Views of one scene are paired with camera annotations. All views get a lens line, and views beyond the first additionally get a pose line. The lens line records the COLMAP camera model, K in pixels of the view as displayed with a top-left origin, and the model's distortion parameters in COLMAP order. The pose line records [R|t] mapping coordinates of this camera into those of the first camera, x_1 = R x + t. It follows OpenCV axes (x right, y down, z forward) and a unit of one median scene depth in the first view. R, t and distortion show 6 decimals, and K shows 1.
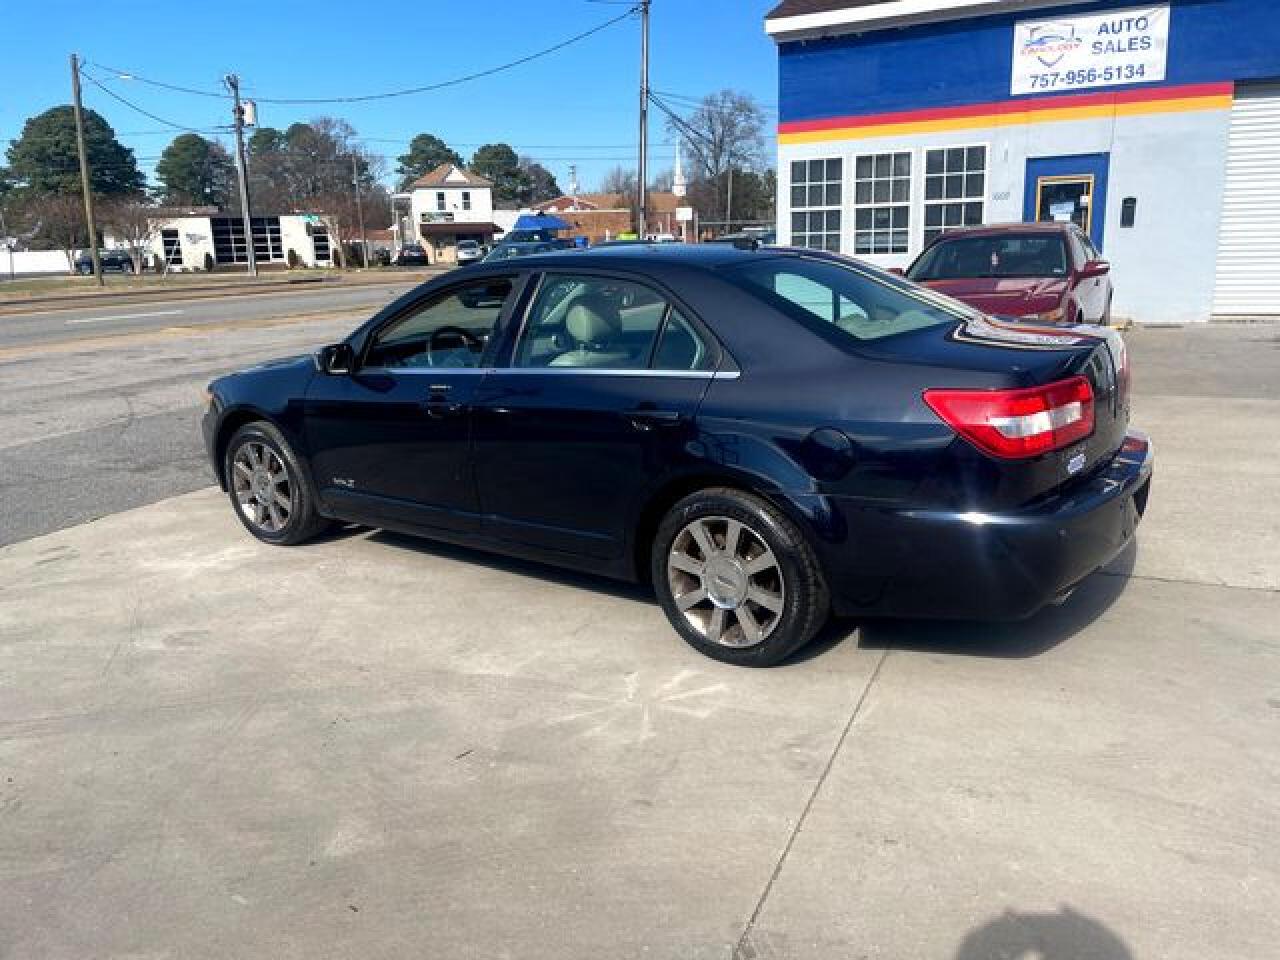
lens RADIAL K [[963.8, 0, 640.0], [0, 963.8, 480.0], [0, 0, 1]] dist [0.060828, -0.078857]
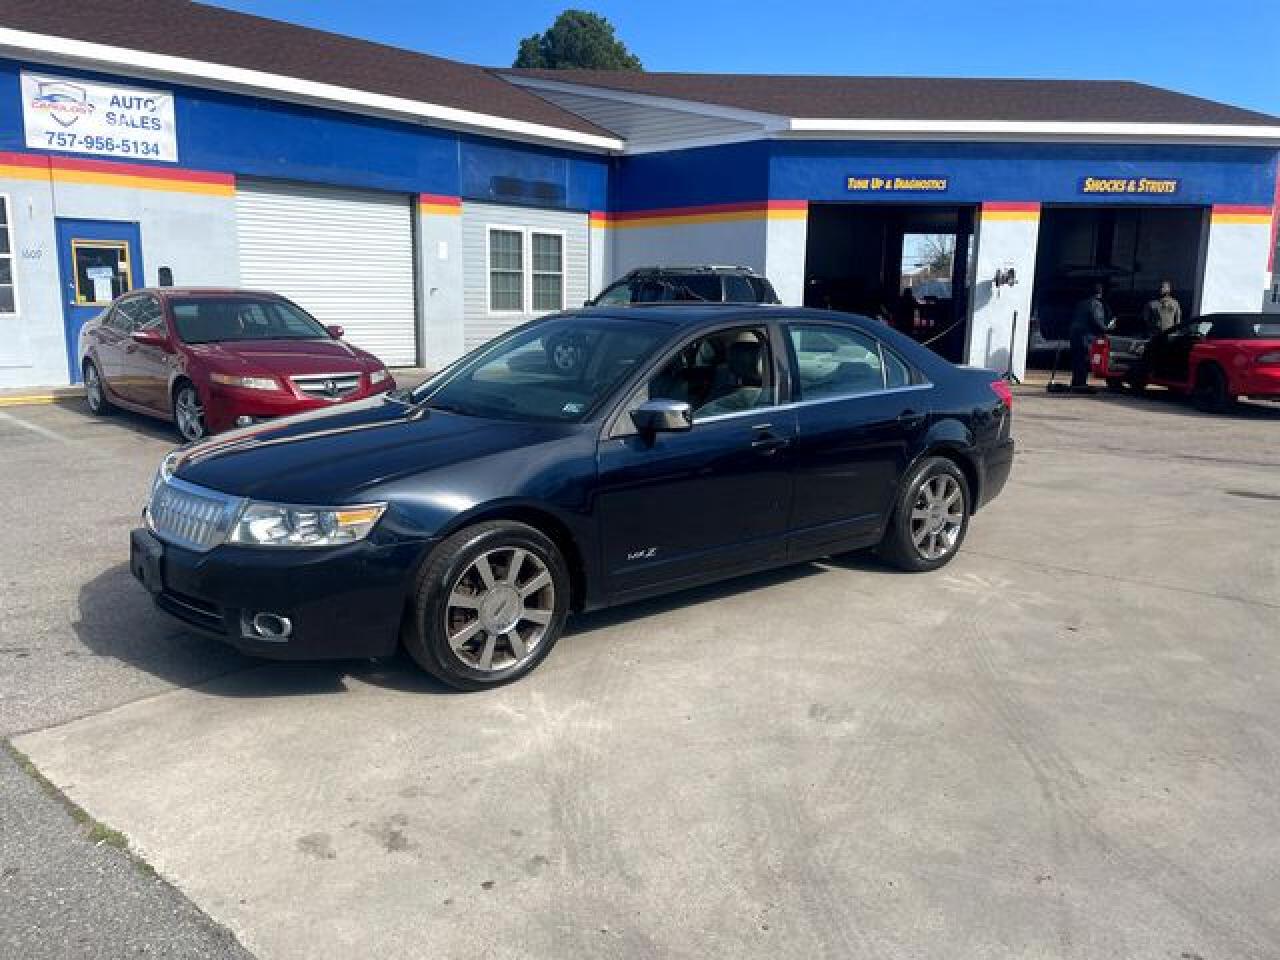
lens RADIAL K [[963.8, 0, 640.0], [0, 963.8, 480.0], [0, 0, 1]] dist [0.060828, -0.078857]
pose [[0.269163, -0.141745, 0.952607, -0.408140], [0.209854, 0.973976, 0.085630, -0.050352], [-0.939954, 0.176860, 0.291904, 0.261011]]
